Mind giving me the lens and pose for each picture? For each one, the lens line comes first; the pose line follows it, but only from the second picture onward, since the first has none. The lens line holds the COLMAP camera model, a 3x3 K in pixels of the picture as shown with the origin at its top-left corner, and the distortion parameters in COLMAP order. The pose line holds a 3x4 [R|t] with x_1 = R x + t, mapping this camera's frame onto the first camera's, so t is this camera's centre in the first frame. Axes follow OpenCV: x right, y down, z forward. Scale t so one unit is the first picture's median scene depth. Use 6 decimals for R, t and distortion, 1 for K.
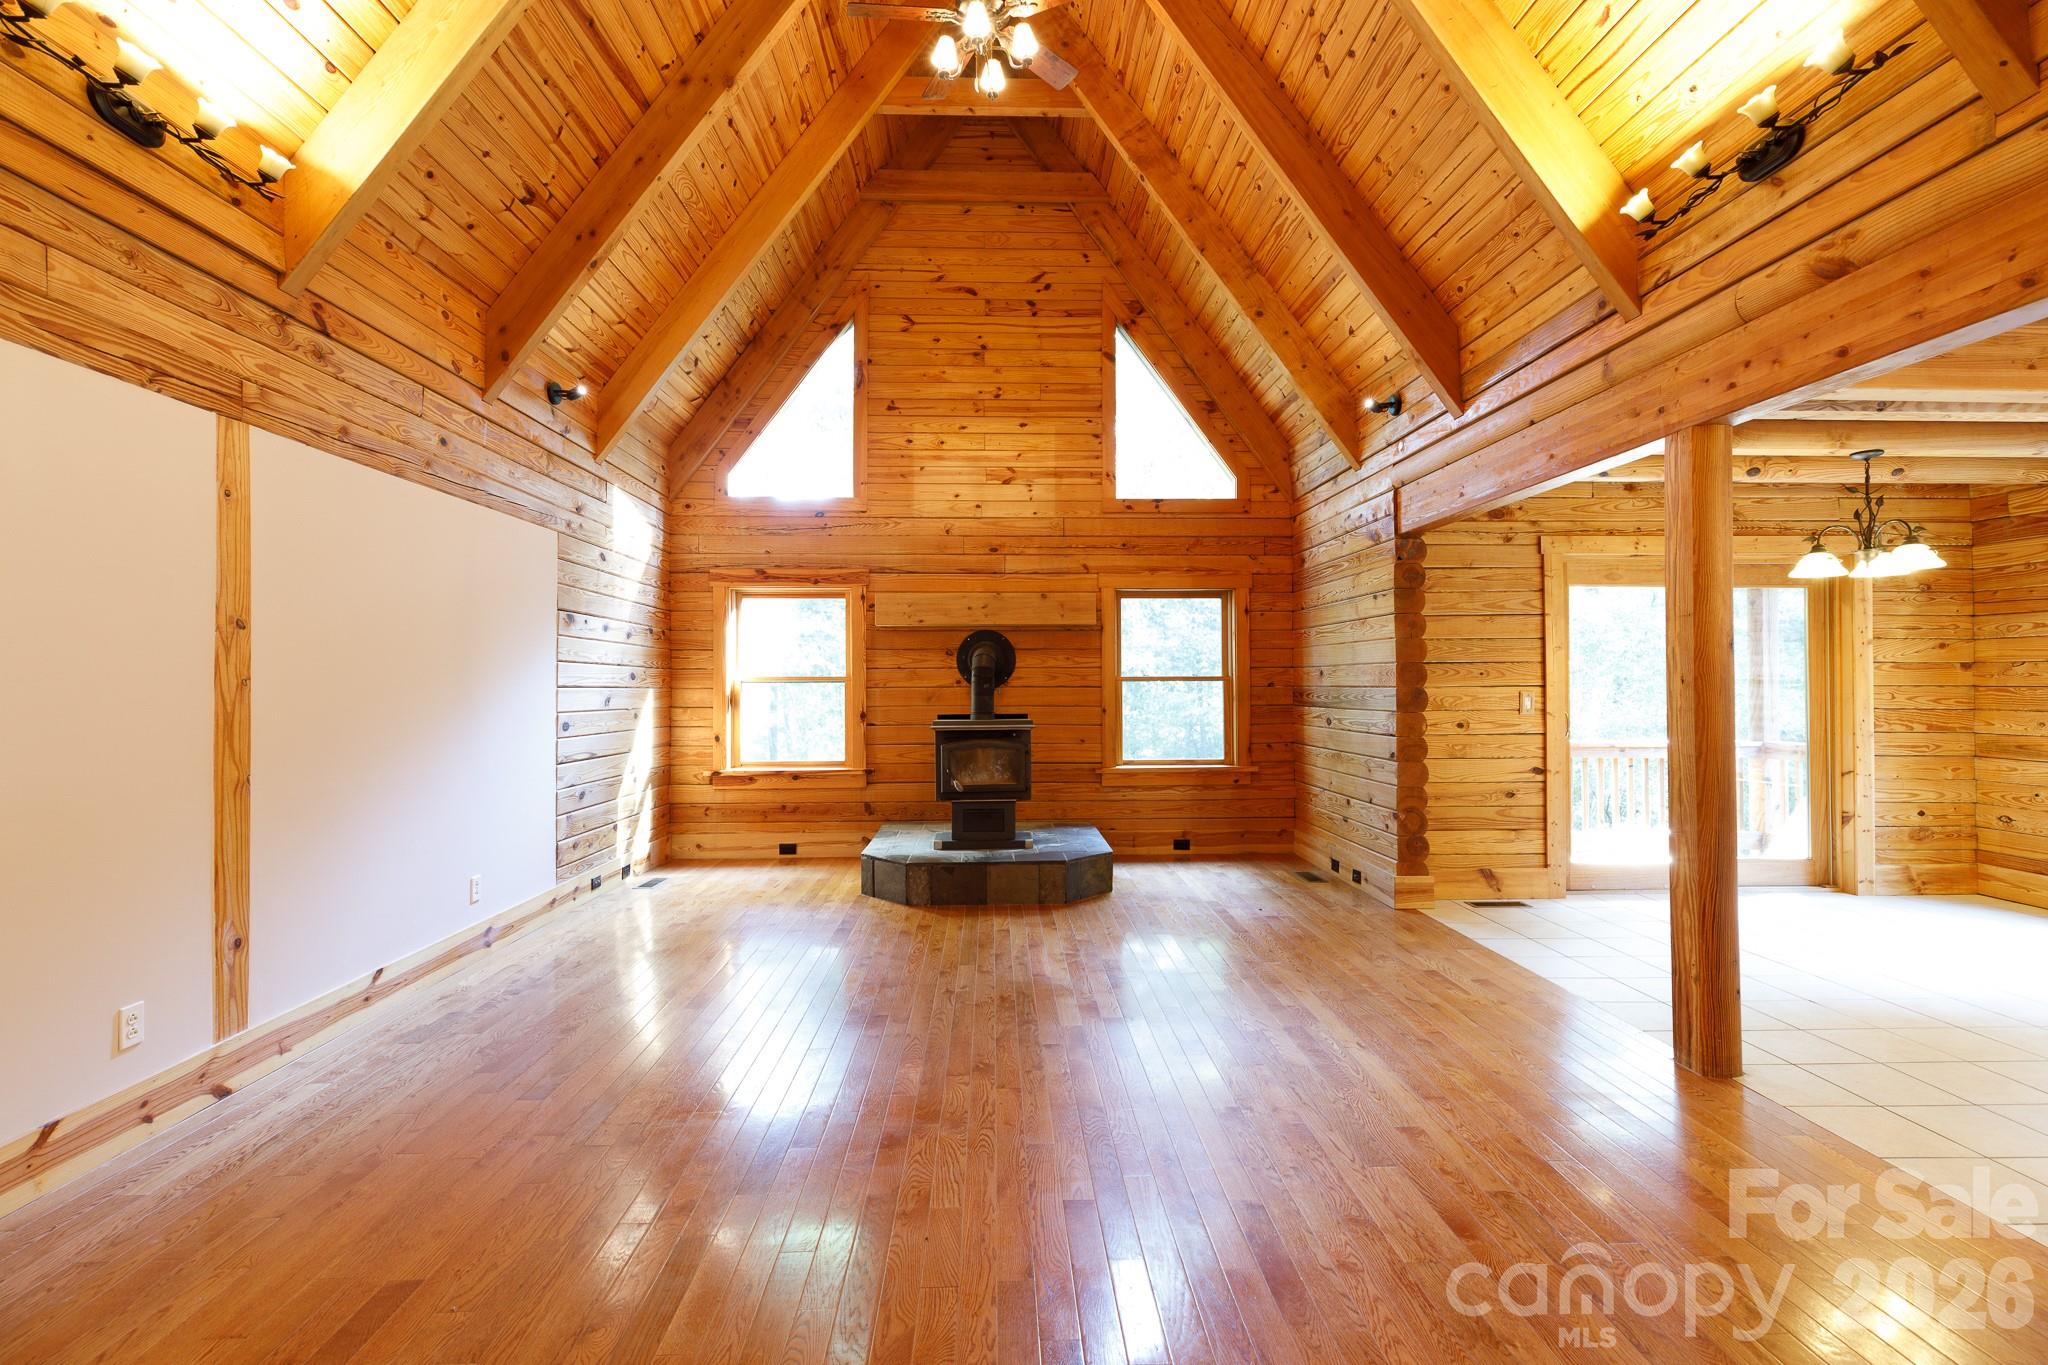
lens RADIAL K [[914.2, 0, 1023.8], [0, 914.2, 671.7], [0, 0, 1]] dist [0.004341, -0.000383]
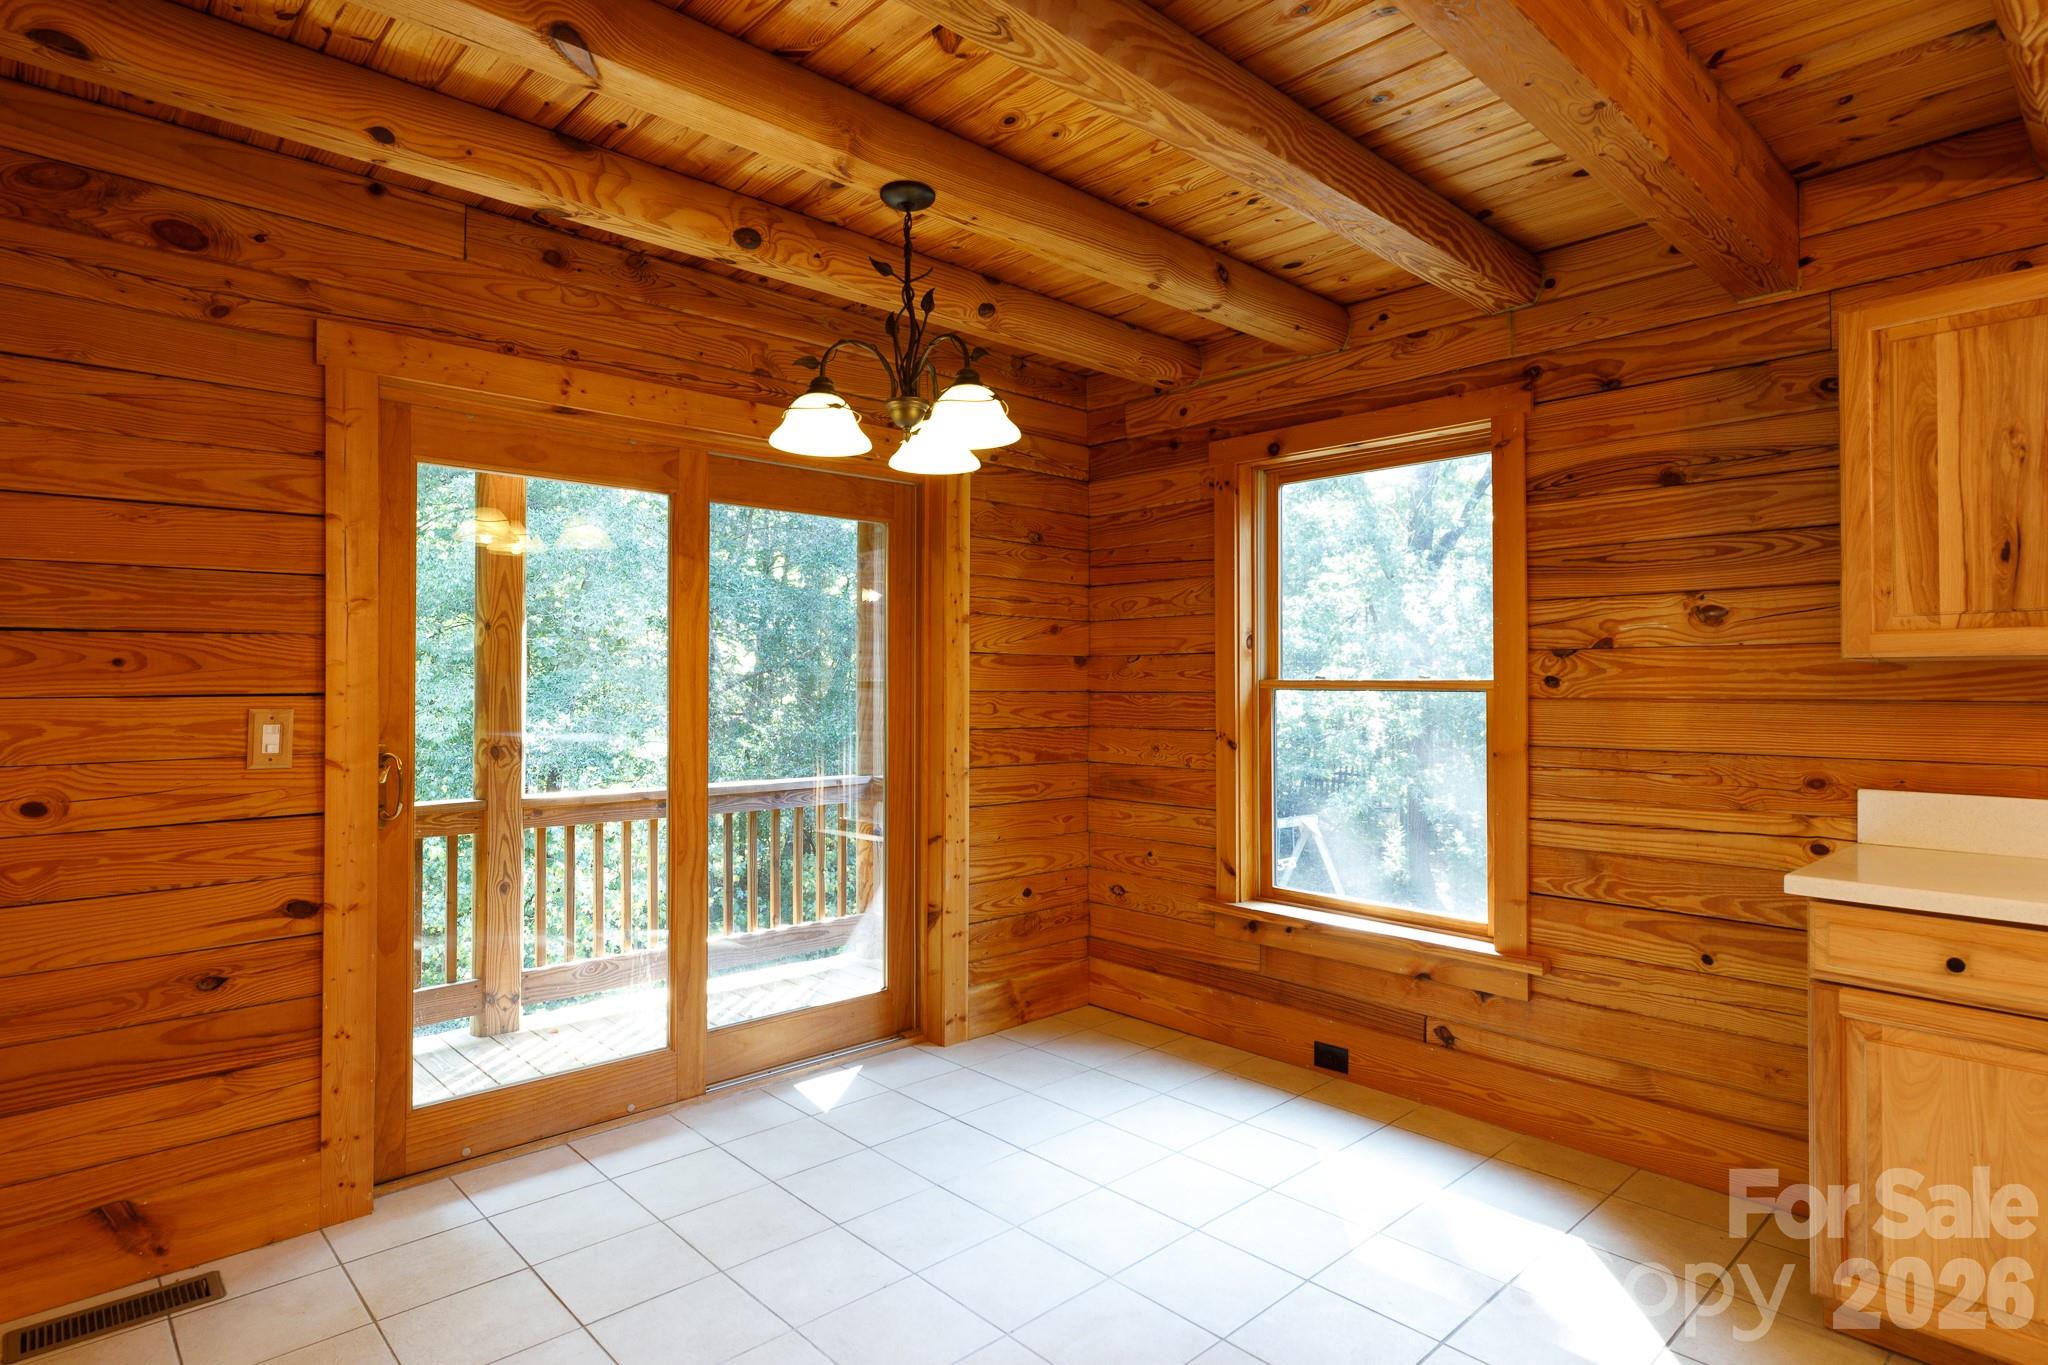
lens RADIAL K [[1090.8, 0, 1024.9], [0, 1090.8, 670.3], [0, 0, 1]] dist [0.003089, 0.000490]
pose [[0.755274, 0.010028, 0.655332, 0.485569], [-0.009656, 0.999945, -0.004174, 0.003898], [-0.655338, -0.003175, 0.755329, 0.436140]]
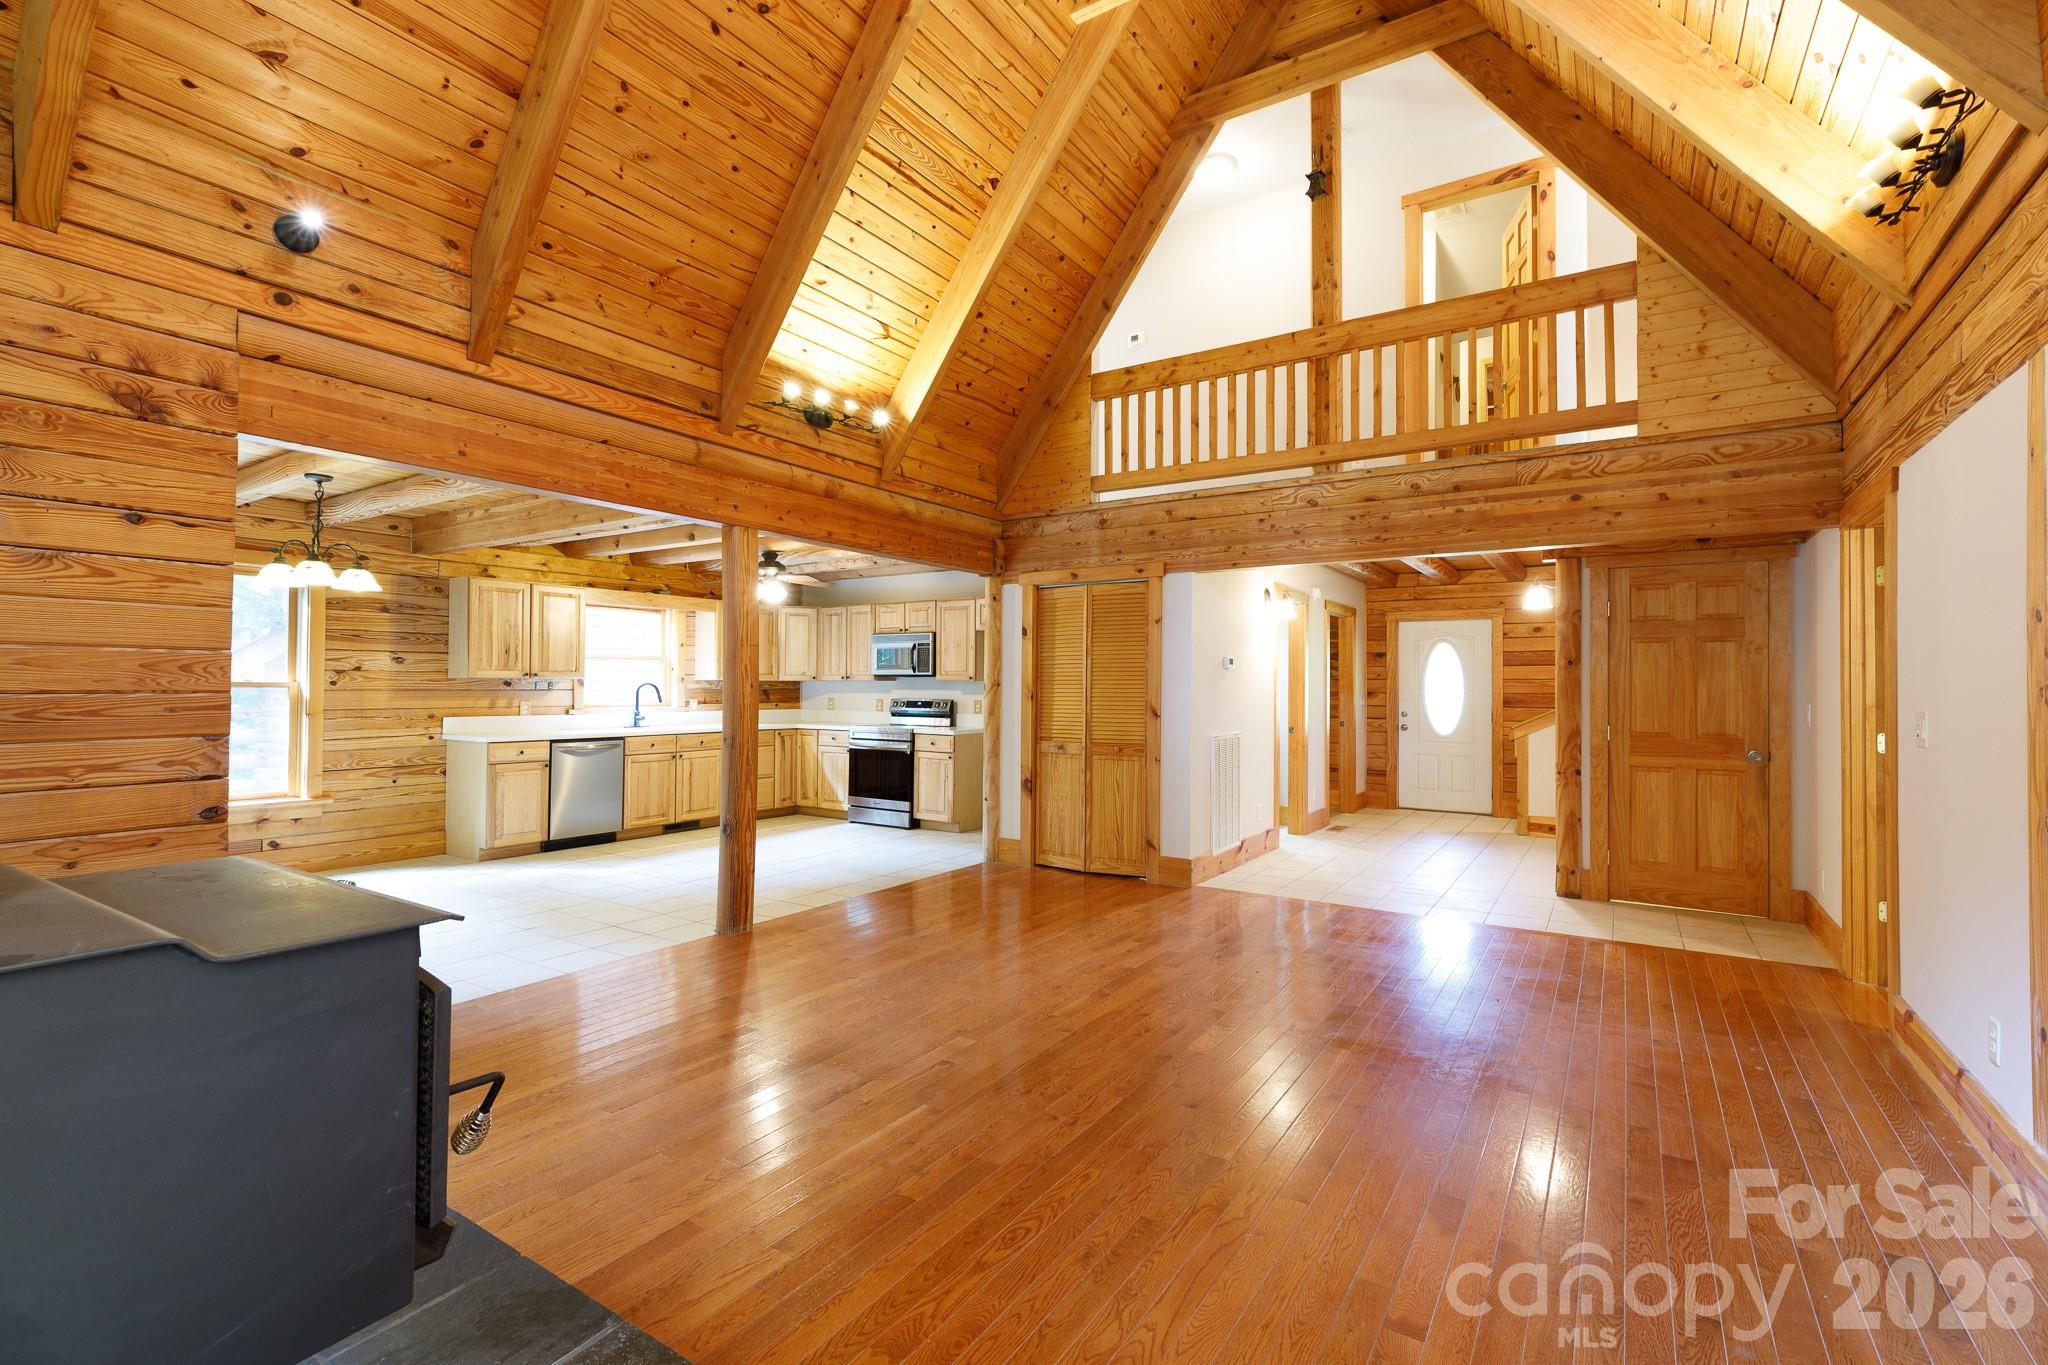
lens RADIAL K [[914.2, 0, 1023.8], [0, 914.2, 671.7], [0, 0, 1]] dist [0.004341, -0.000383]
pose [[-0.815845, 0.007370, 0.578223, -0.324157], [-0.011265, 0.999527, -0.028633, 0.013689], [-0.578161, -0.029874, -0.815376, 1.126020]]
